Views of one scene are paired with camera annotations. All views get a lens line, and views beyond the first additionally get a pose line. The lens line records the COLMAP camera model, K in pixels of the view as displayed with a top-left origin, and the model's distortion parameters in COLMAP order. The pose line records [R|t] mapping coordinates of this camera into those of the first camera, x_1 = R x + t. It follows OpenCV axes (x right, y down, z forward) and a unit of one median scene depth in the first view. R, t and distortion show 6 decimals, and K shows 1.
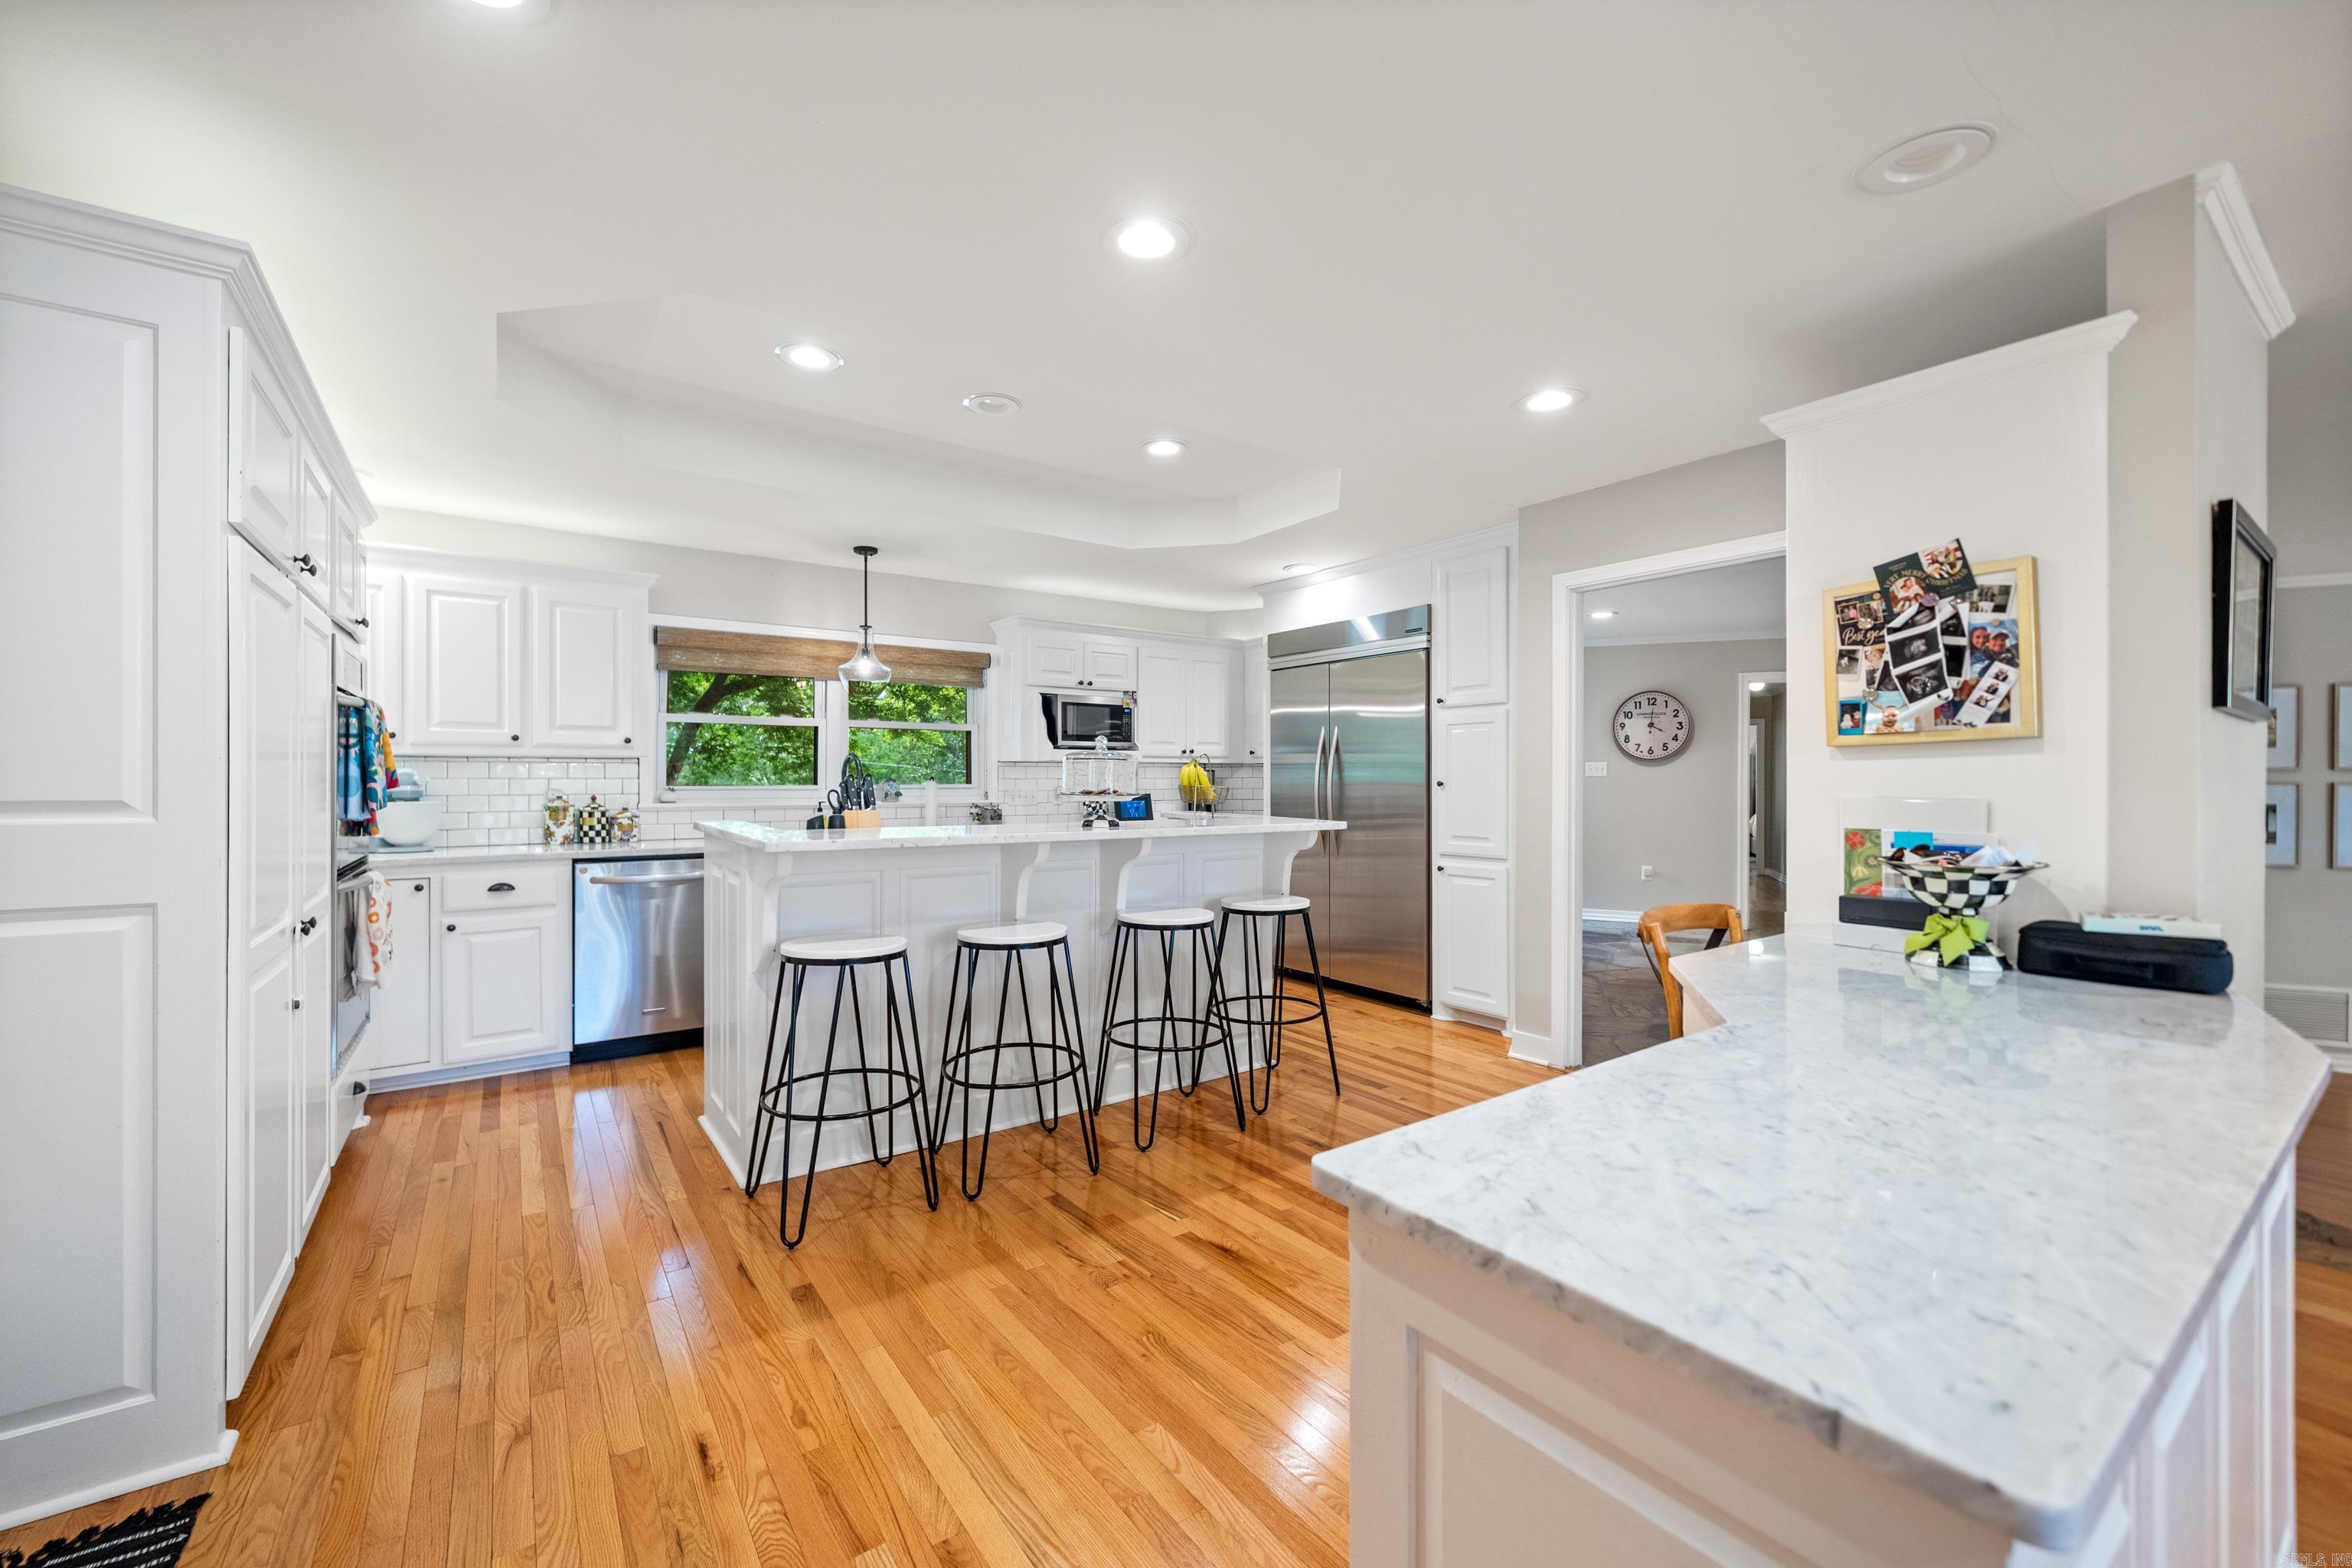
lens RADIAL K [[939.5, 0, 1169.0], [0, 939.5, 781.6], [0, 0, 1]] dist [-0.002714, 0.000512]
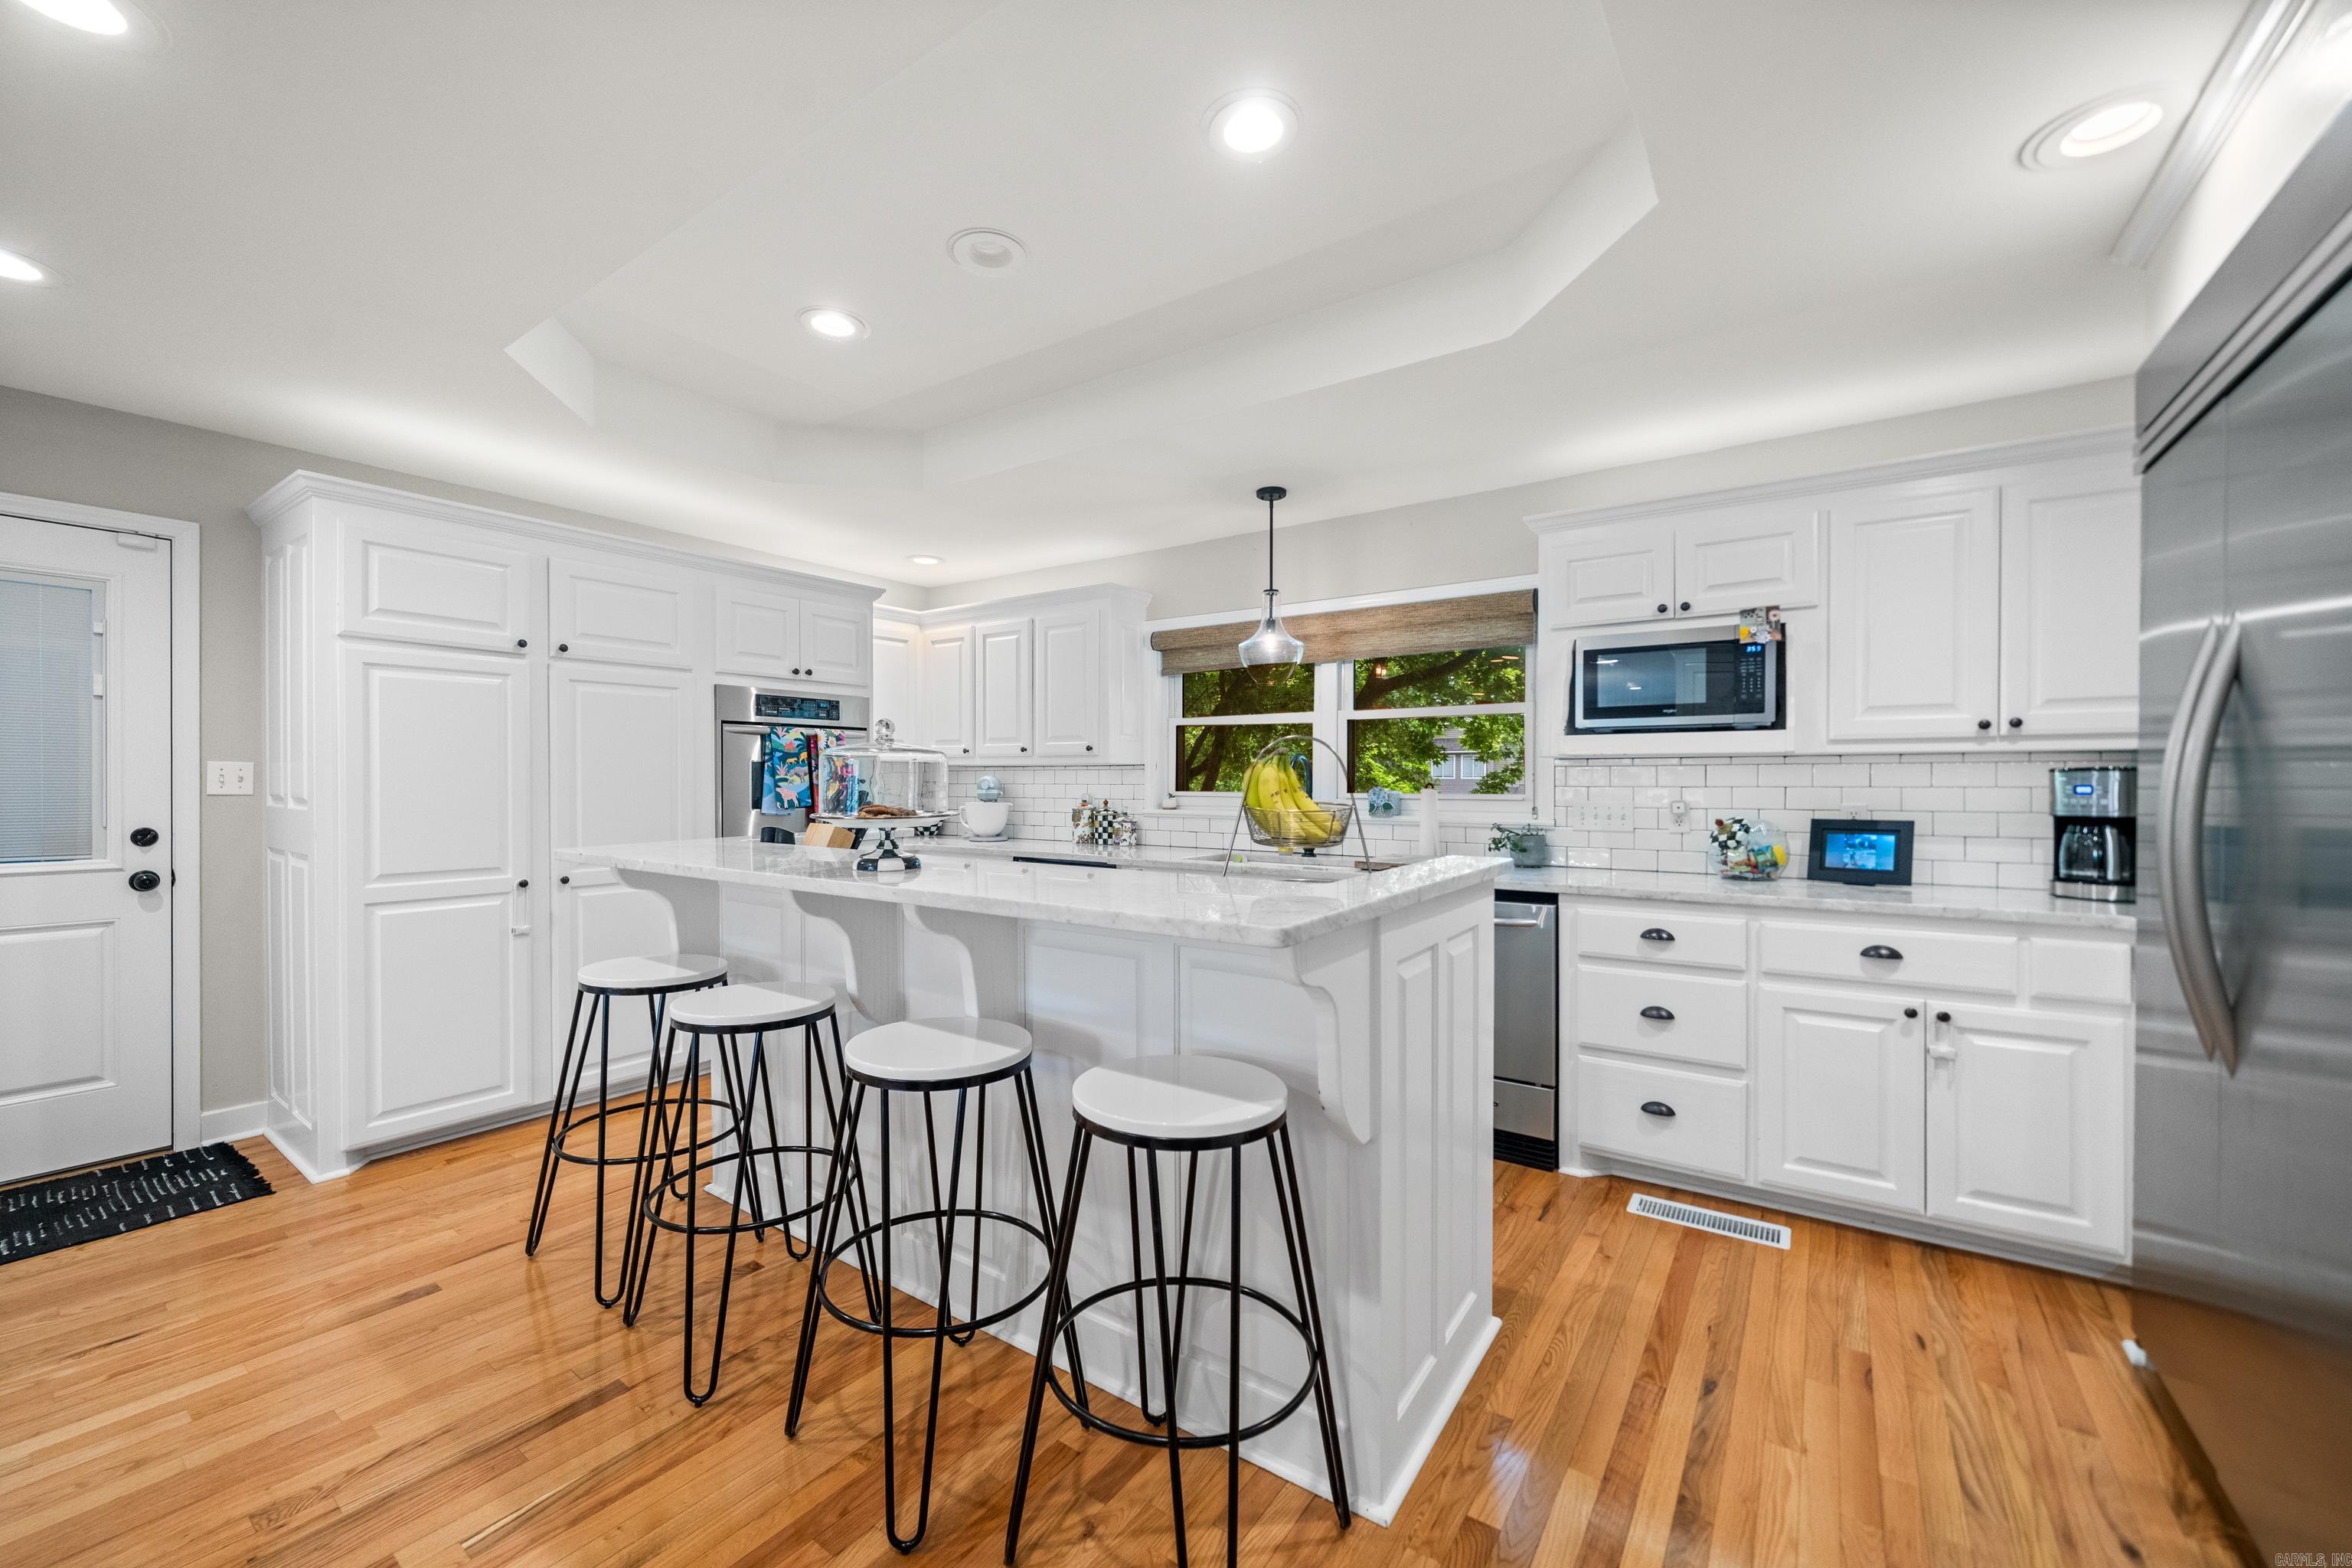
lens RADIAL K [[939.5, 0, 1164.8], [0, 939.5, 771.5], [0, 0, 1]] dist [-0.002714, 0.000512]
pose [[0.322405, -0.009251, -0.946557, 0.626925], [-0.004411, 0.999927, -0.011274, -0.009168], [0.946592, 0.007810, 0.322341, 1.078715]]
